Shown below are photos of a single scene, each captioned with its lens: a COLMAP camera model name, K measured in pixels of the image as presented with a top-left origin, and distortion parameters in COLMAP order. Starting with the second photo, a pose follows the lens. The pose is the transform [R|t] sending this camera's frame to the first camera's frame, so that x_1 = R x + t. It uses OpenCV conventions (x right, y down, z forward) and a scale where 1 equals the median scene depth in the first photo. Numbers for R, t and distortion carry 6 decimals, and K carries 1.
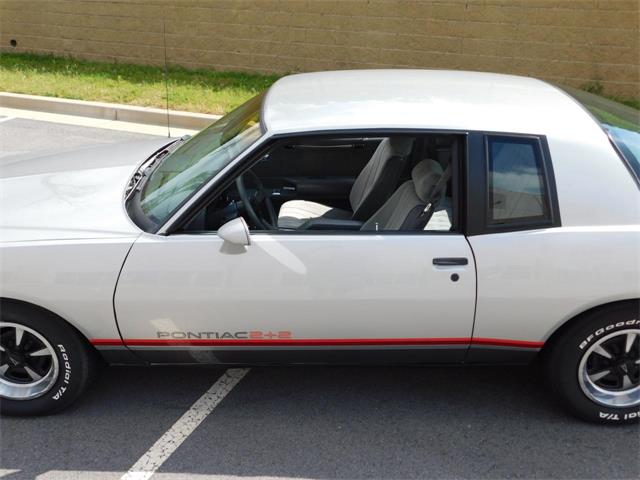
lens RADIAL K [[672.9, 0, 318.1], [0, 672.9, 239.7], [0, 0, 1]] dist [0.000598, -0.009335]
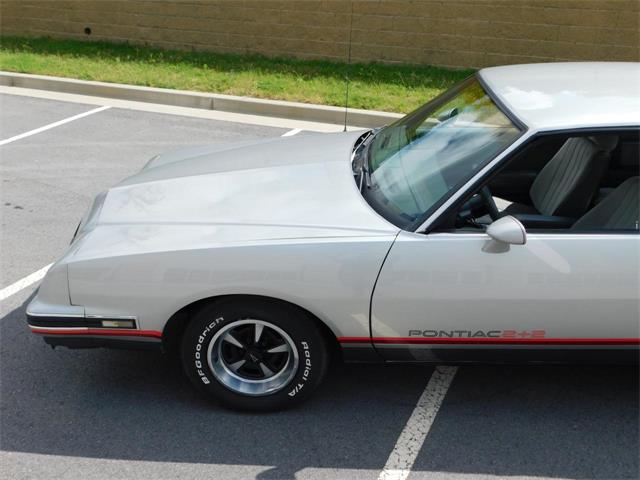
lens RADIAL K [[672.9, 0, 318.1], [0, 672.9, 239.7], [0, 0, 1]] dist [0.000598, -0.009335]
pose [[0.999695, 0.004004, -0.024350, -0.335688], [-0.003500, 0.999779, 0.020707, -0.016479], [0.024427, -0.020615, 0.999489, 0.003552]]
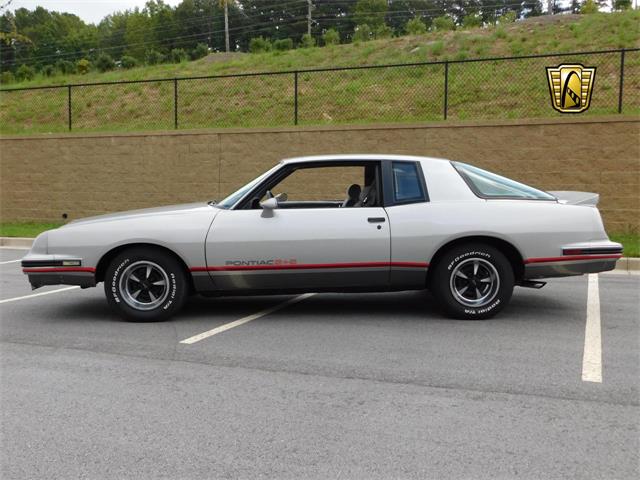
lens RADIAL K [[672.9, 0, 318.1], [0, 672.9, 239.7], [0, 0, 1]] dist [0.000598, -0.009335]
pose [[0.999650, -0.009131, 0.024827, -0.024600], [0.016664, 0.946281, -0.322915, 0.669501], [-0.020544, 0.323215, 0.946102, -0.794020]]
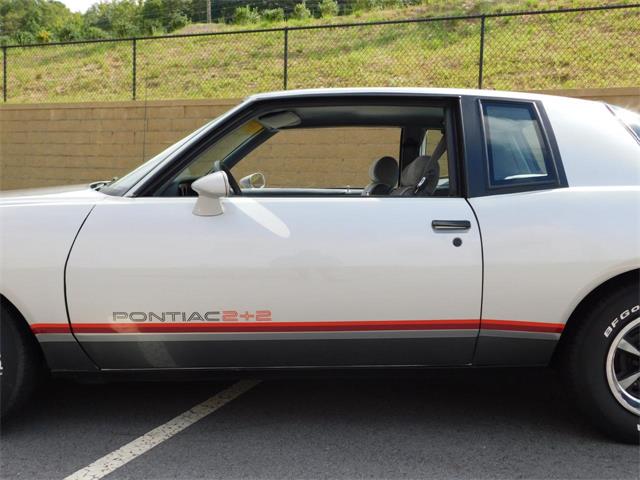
lens RADIAL K [[672.9, 0, 318.1], [0, 672.9, 239.7], [0, 0, 1]] dist [0.000598, -0.009335]
pose [[0.999106, 0.010008, 0.041080, -0.015961], [0.003730, 0.946929, -0.321422, 0.310740], [-0.042117, 0.321288, 0.946045, 0.151315]]
